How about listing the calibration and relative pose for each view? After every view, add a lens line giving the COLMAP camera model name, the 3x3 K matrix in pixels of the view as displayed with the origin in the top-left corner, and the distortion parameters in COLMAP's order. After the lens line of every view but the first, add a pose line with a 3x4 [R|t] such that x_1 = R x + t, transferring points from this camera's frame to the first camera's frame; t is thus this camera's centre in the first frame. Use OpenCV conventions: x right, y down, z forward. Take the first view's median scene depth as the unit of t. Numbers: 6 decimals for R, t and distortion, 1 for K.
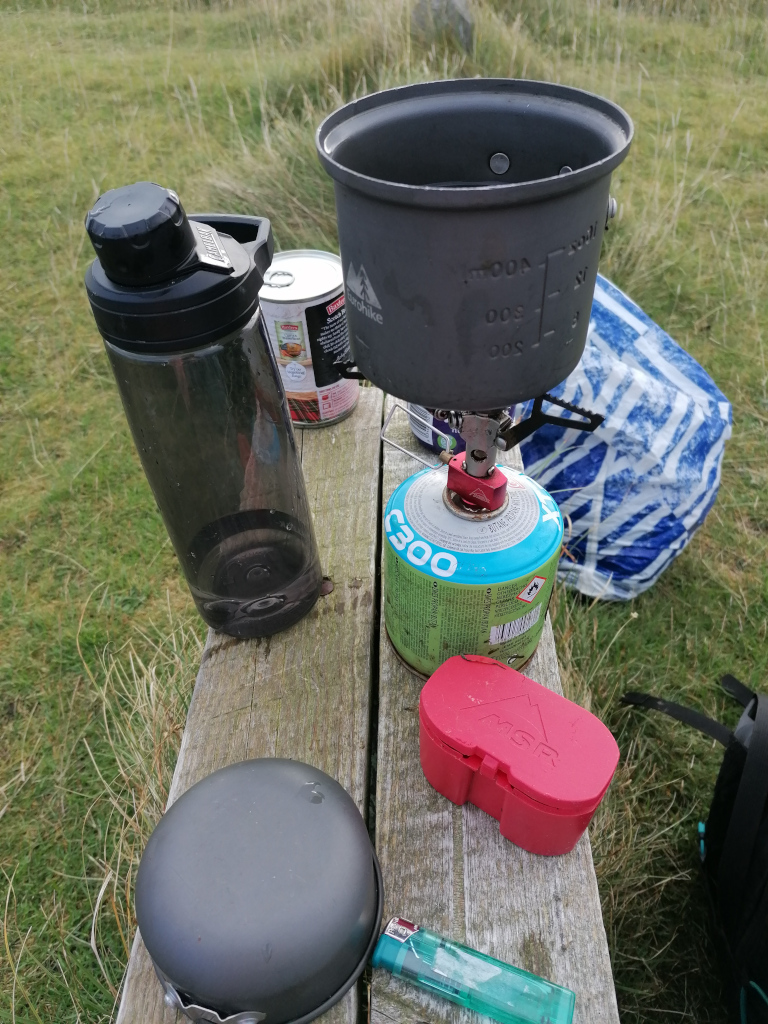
lens RADIAL K [[806.2, 0, 385.3], [0, 806.2, 511.1], [0, 0, 1]] dist [-0.001596, 0.004205]
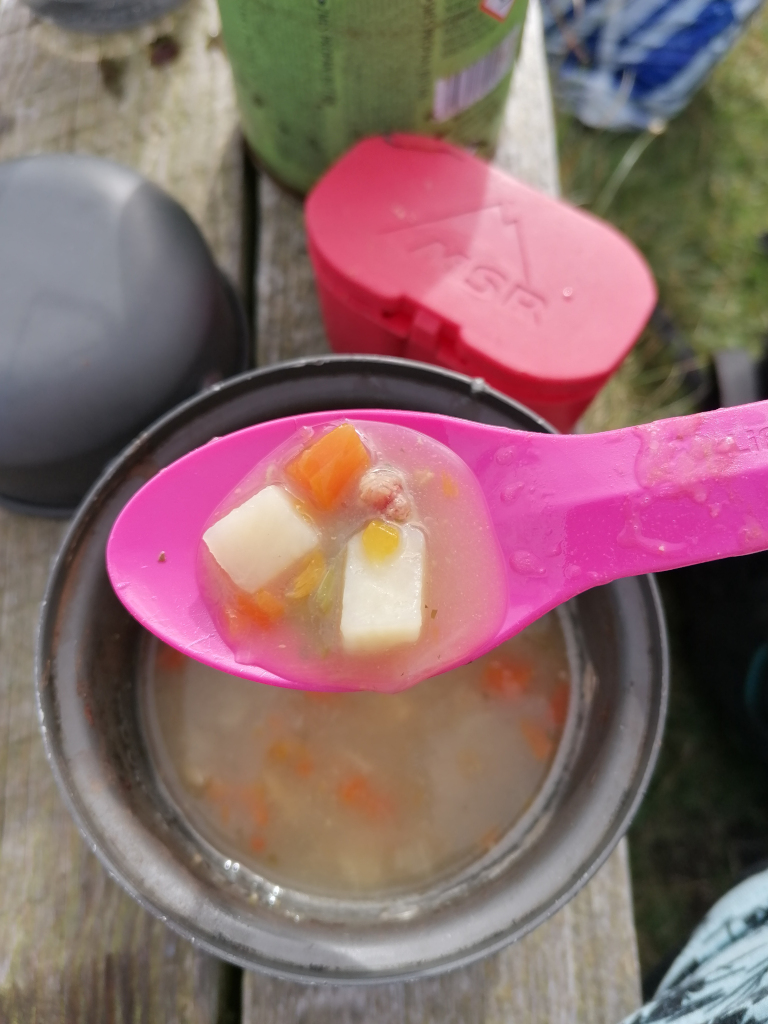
lens RADIAL K [[806.2, 0, 384.0], [0, 806.2, 511.0], [0, 0, 1]] dist [-0.001596, 0.004205]
pose [[0.999016, -0.044280, 0.002398, 0.079222], [0.038019, 0.883091, 0.467659, 0.138823], [-0.022825, -0.467108, 0.883906, 0.371079]]
